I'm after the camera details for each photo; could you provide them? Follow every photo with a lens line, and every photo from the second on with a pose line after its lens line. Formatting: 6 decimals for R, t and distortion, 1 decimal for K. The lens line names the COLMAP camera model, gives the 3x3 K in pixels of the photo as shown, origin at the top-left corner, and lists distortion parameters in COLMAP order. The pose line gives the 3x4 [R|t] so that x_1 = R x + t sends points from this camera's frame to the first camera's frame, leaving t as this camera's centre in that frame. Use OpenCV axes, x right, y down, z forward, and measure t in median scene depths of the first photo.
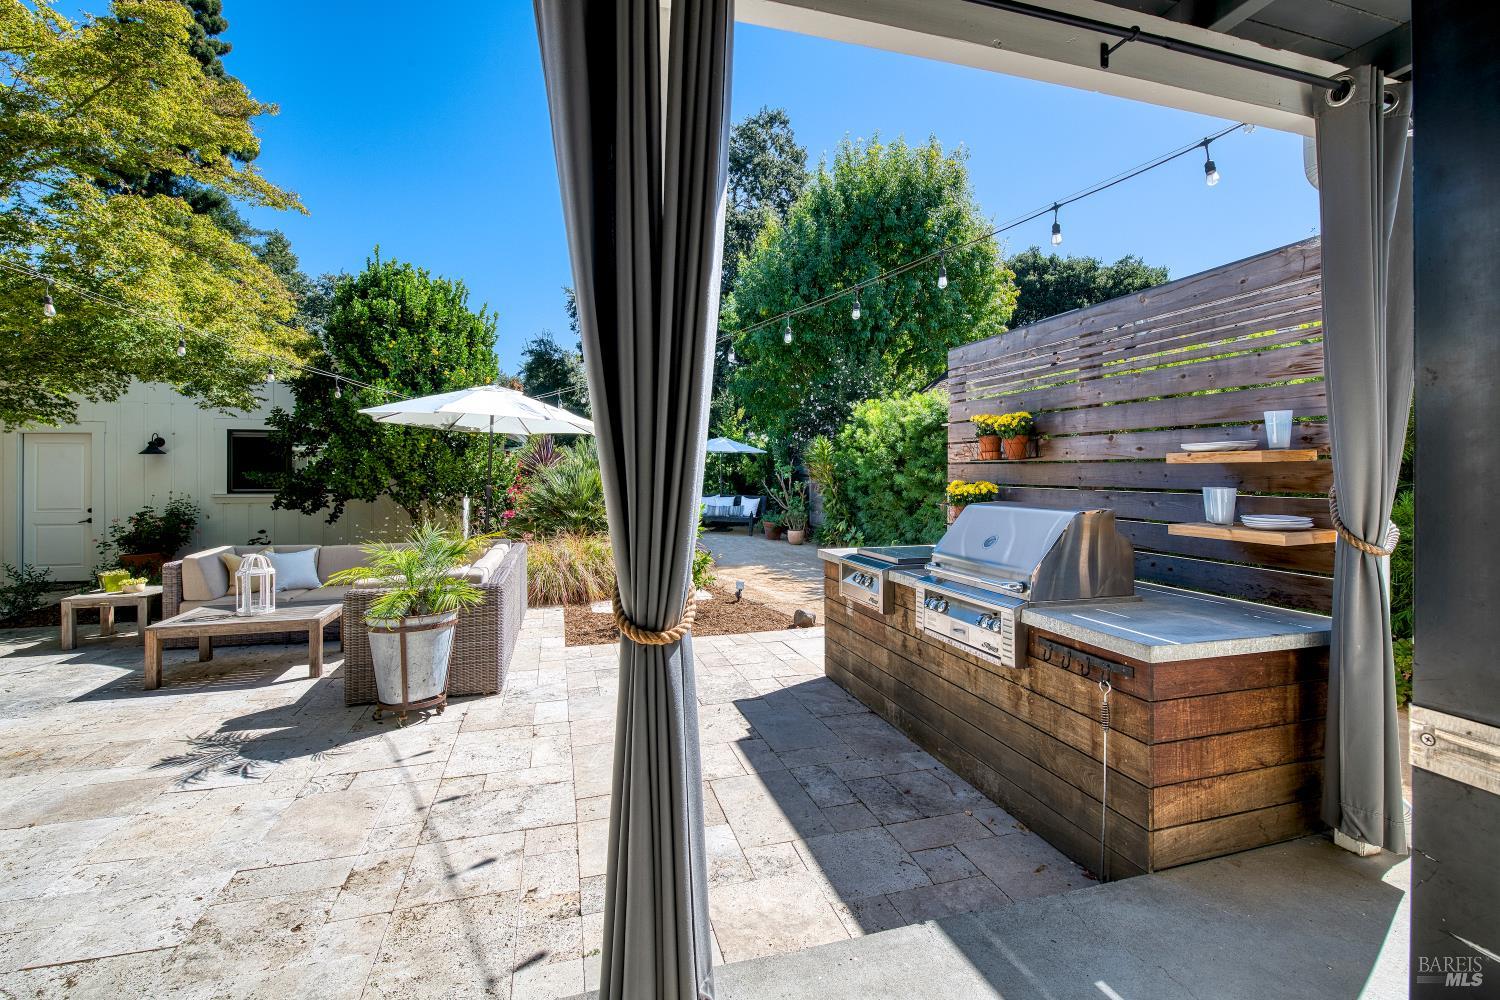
lens RADIAL K [[662.4, 0, 750.3], [0, 662.4, 474.6], [0, 0, 1]] dist [0.016270, -0.012656]
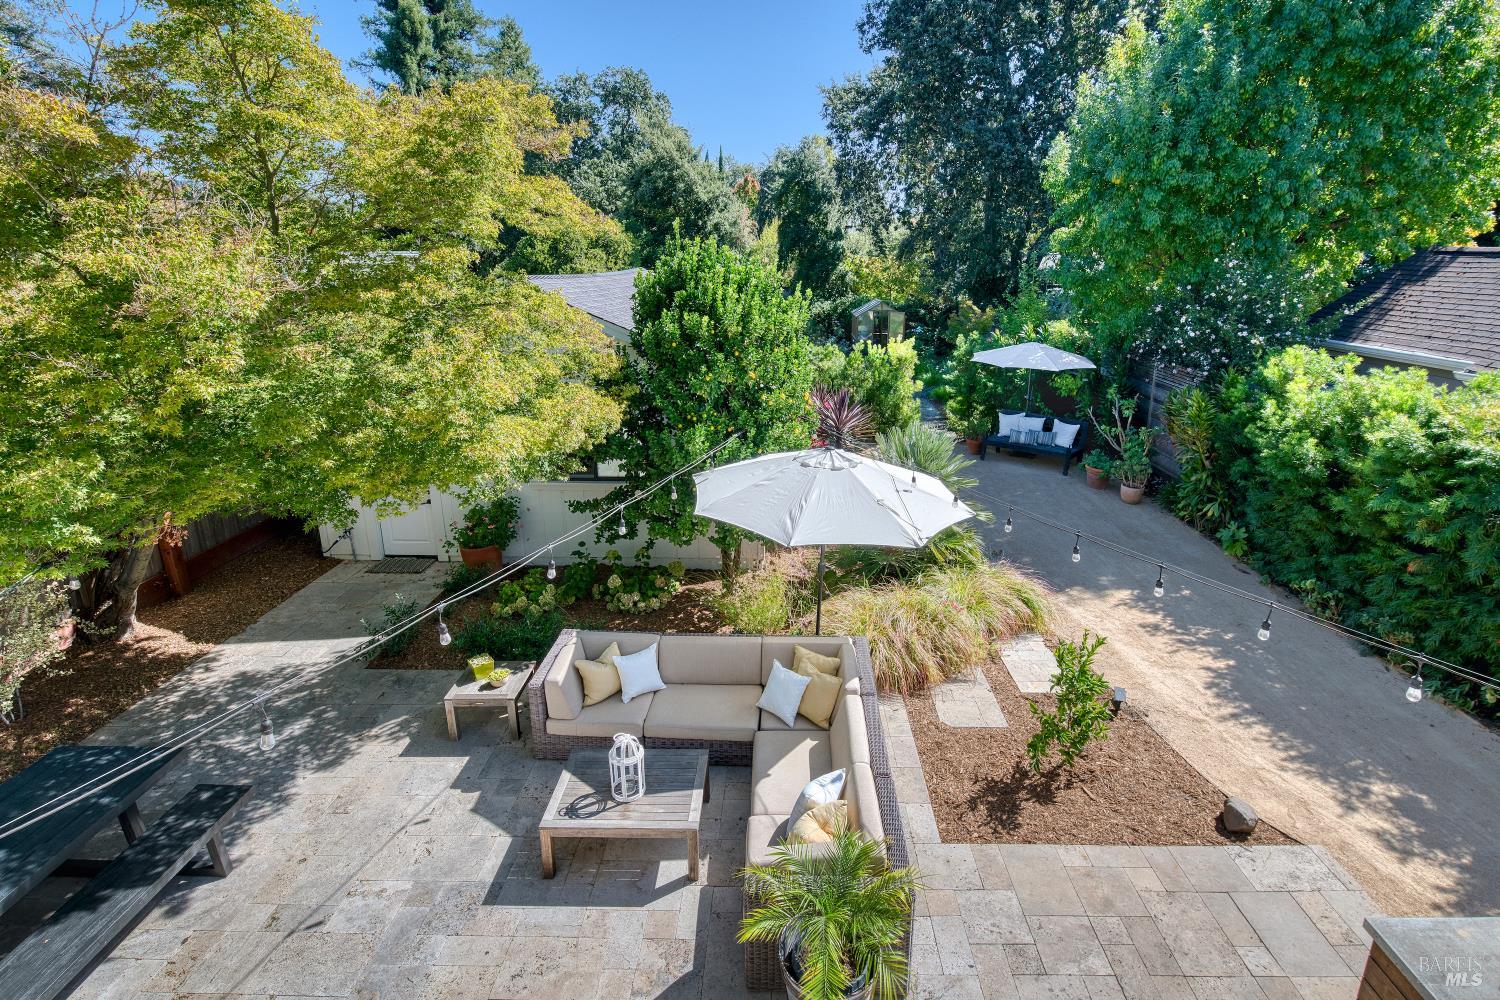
lens RADIAL K [[724.2, 0, 774.9], [0, 724.2, 462.7], [0, 0, 1]] dist [0.020502, -0.015493]
pose [[0.956094, 0.081635, -0.281462, -0.254386], [-0.004065, 0.964021, 0.265796, -0.445373], [0.293033, -0.252982, 0.922026, 0.199347]]
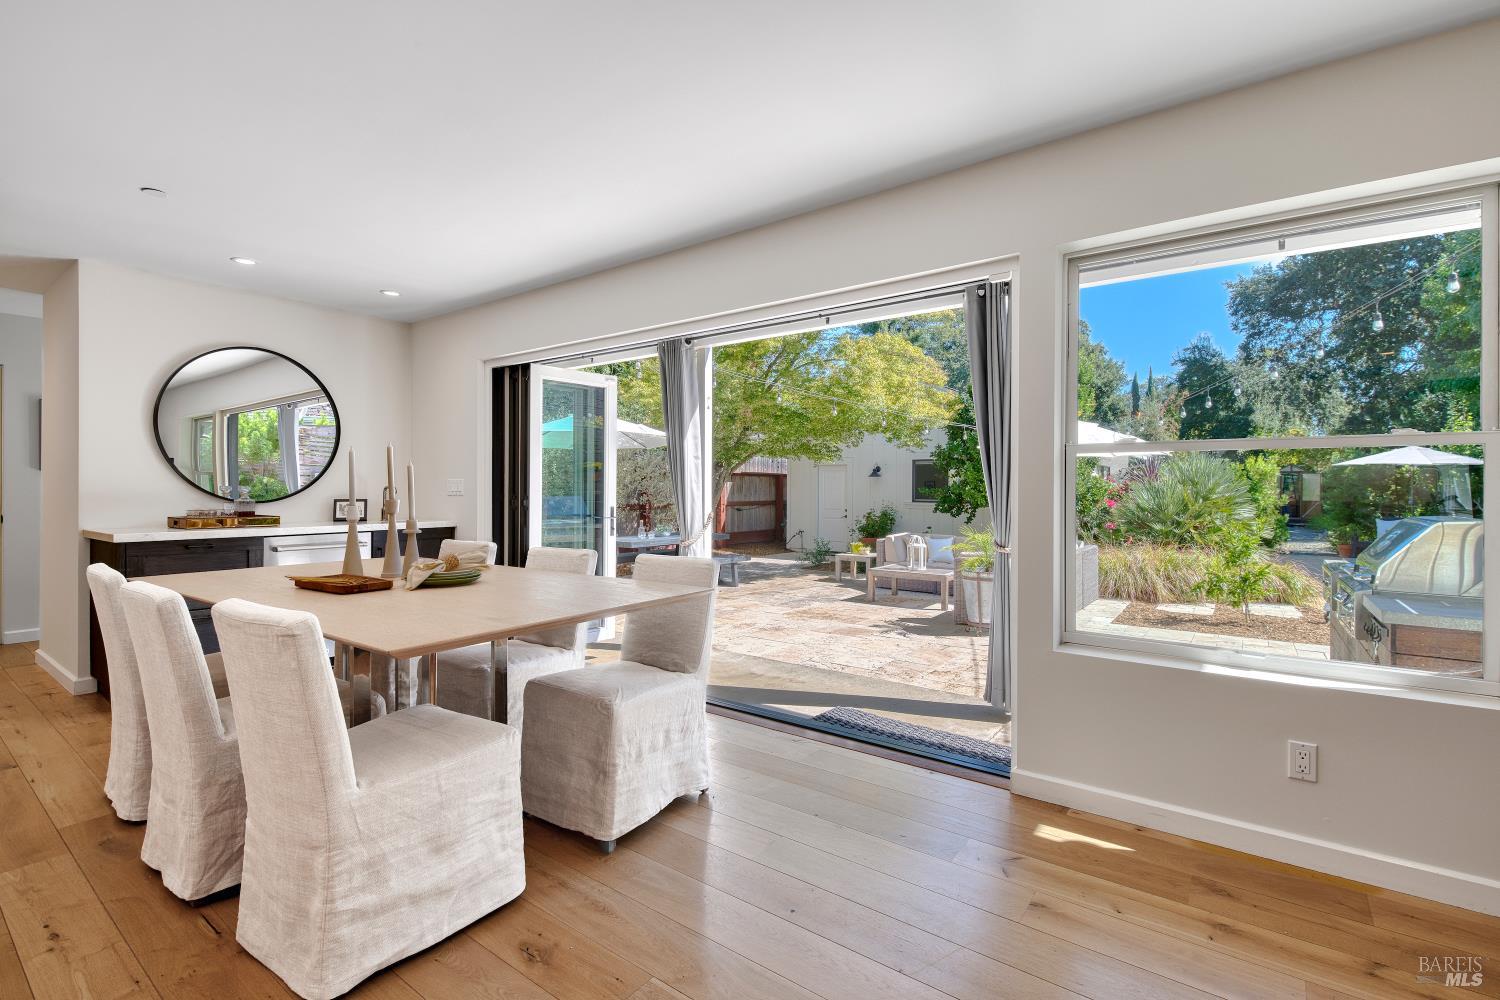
lens RADIAL K [[672.8, 0, 750.0], [0, 672.8, 500.0], [0, 0, 1]] dist [0.000248, -0.019990]
pose [[0.604792, 0.016990, -0.796202, 0.331849], [-0.006741, 0.999846, 0.016215, 0.002220], [0.796355, -0.004440, 0.604814, -0.345722]]
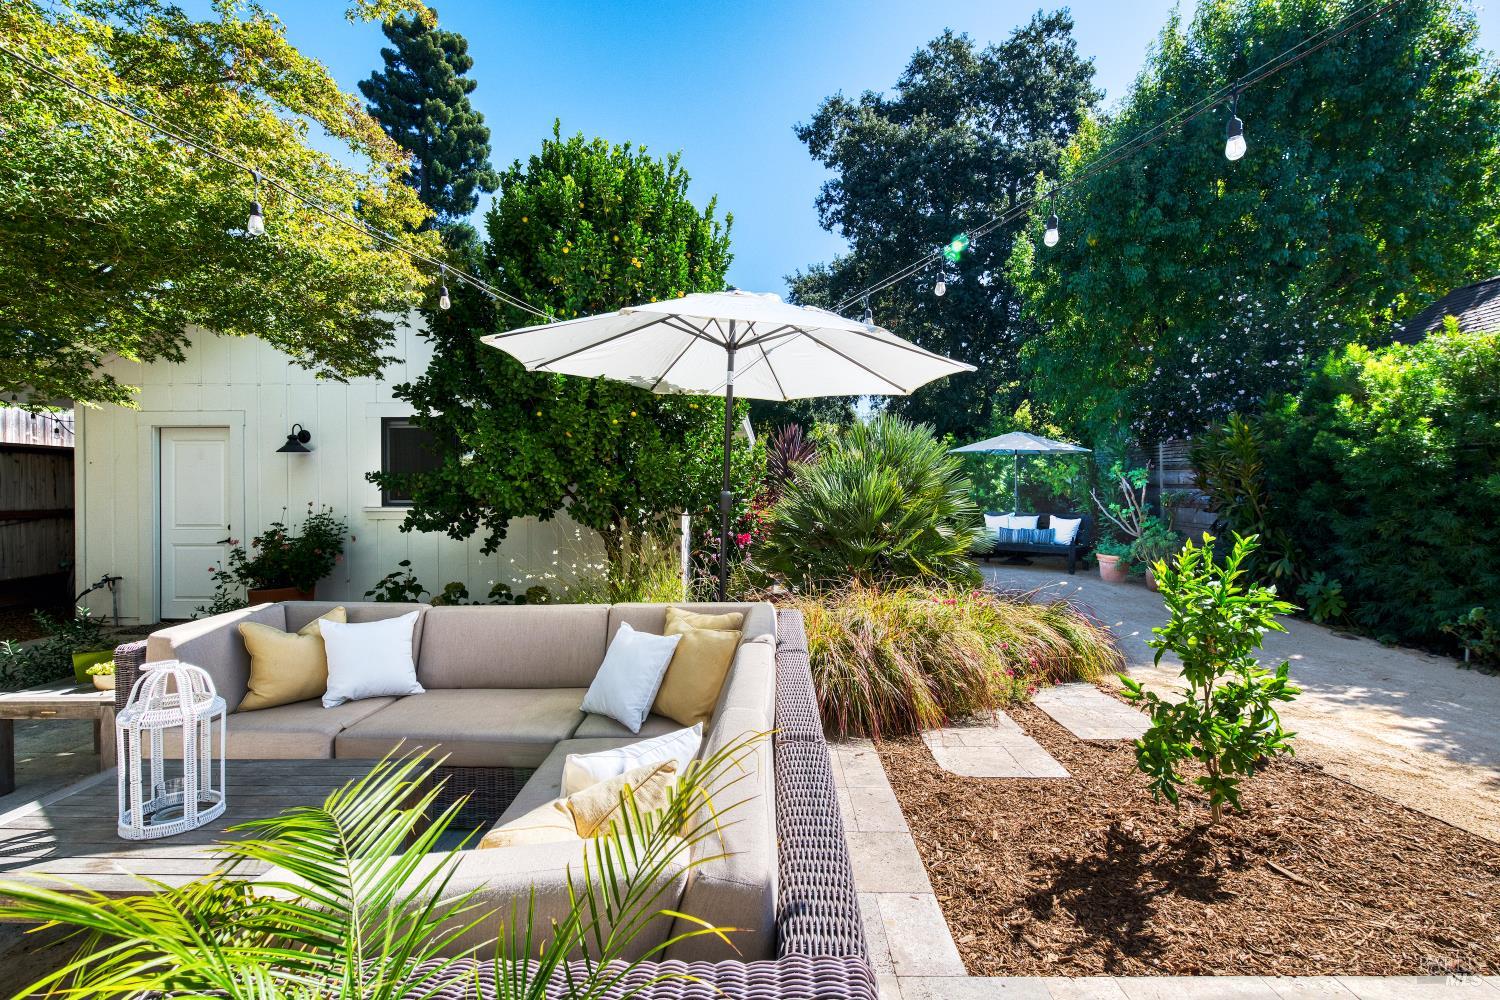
lens RADIAL K [[692.6, 0, 757.5], [0, 692.6, 497.4], [0, 0, 1]] dist [0.023442, -0.012201]
pose [[0.955673, 0.001373, -0.294426, -0.271062], [0.001781, 0.999944, 0.010445, 0.018598], [0.294424, -0.010506, 0.955617, 0.627065]]
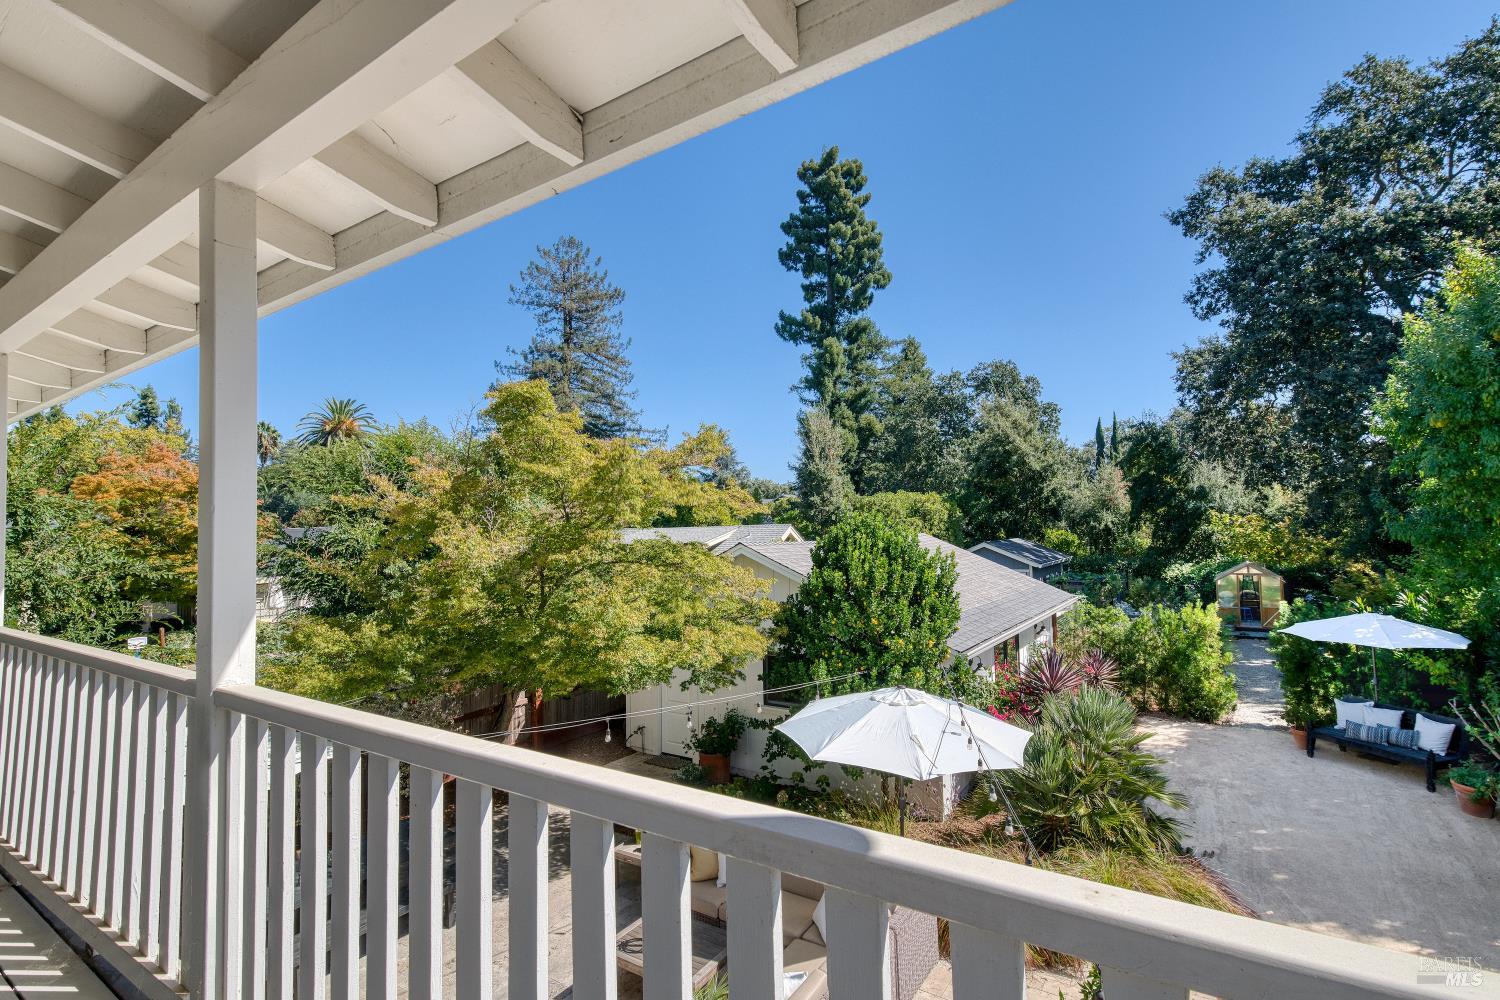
lens RADIAL K [[706.4, 0, 765.9], [0, 706.4, 503.4], [0, 0, 1]] dist [0.028817, -0.012919]
pose [[0.656697, -0.042229, -0.752972, 0.301340], [0.020333, 0.999059, -0.038298, -0.450632], [0.753881, 0.009840, 0.656938, 0.260308]]
